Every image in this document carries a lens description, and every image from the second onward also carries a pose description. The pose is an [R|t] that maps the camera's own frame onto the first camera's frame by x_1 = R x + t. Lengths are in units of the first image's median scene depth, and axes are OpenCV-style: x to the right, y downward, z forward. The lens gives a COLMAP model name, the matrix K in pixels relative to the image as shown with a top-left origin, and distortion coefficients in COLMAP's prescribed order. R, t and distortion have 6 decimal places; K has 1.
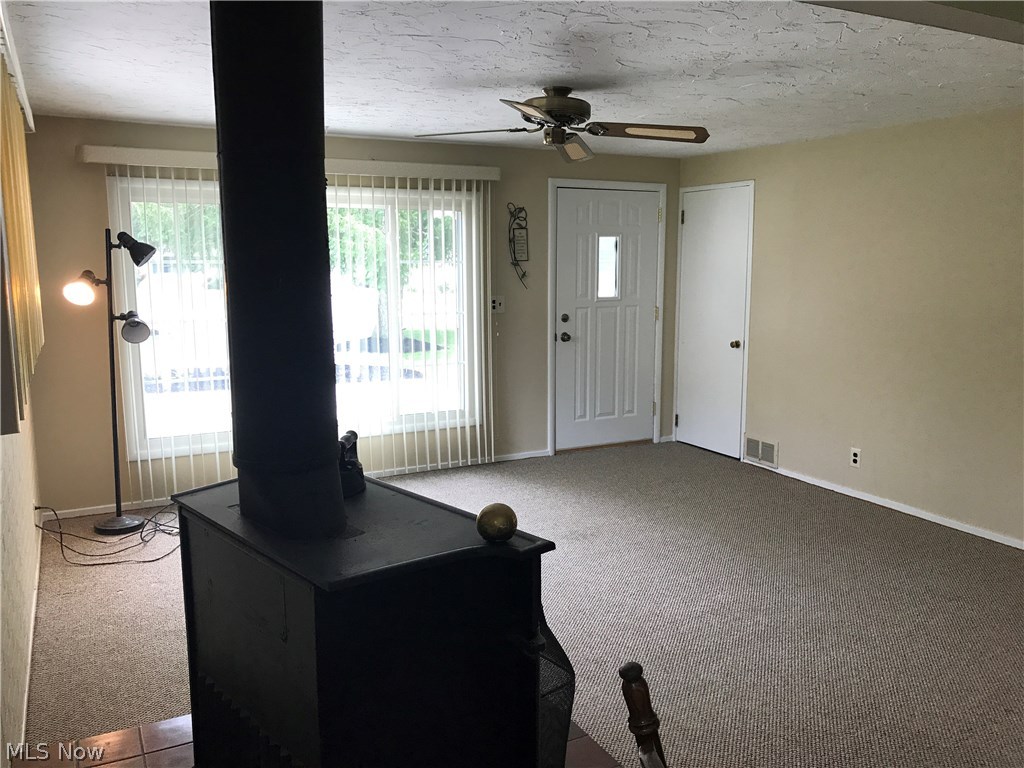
lens RADIAL K [[837.4, 0, 512.0], [0, 837.4, 384.0], [0, 0, 1]] dist [0.054495, -0.089641]
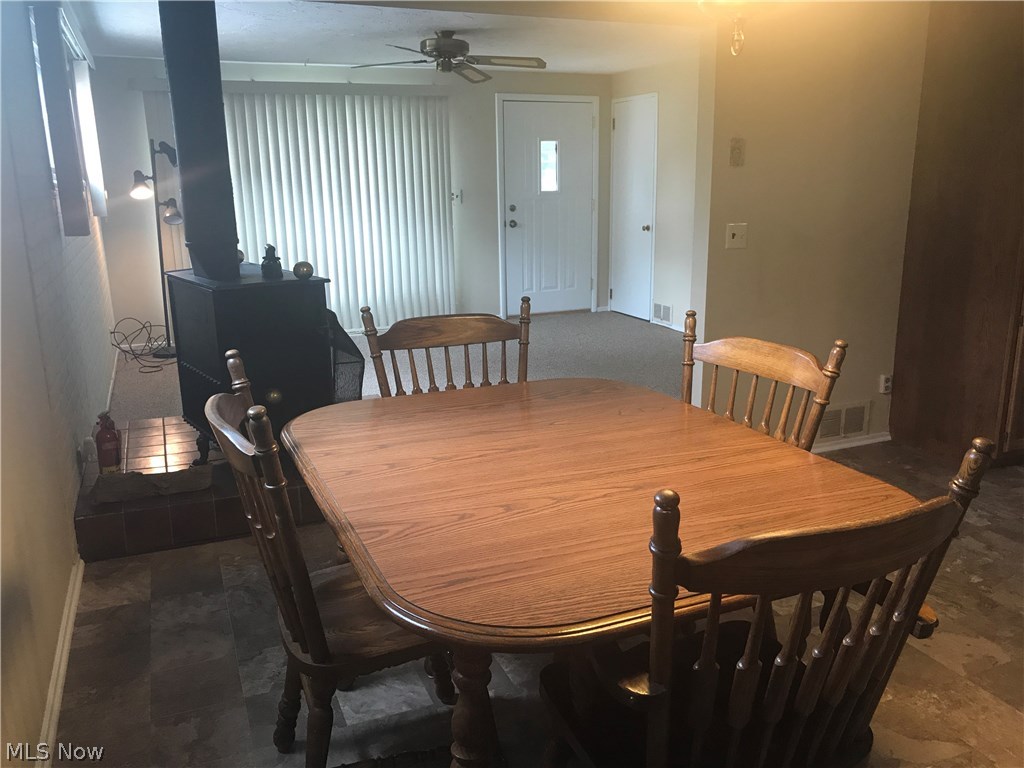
lens RADIAL K [[855.1, 0, 514.9], [0, 855.1, 369.6], [0, 0, 1]] dist [0.026807, -0.004994]
pose [[0.996778, 0.006692, -0.079927, 0.169646], [-0.000483, 0.996996, 0.077449, 0.061613], [0.080205, -0.077161, 0.993787, -0.278021]]
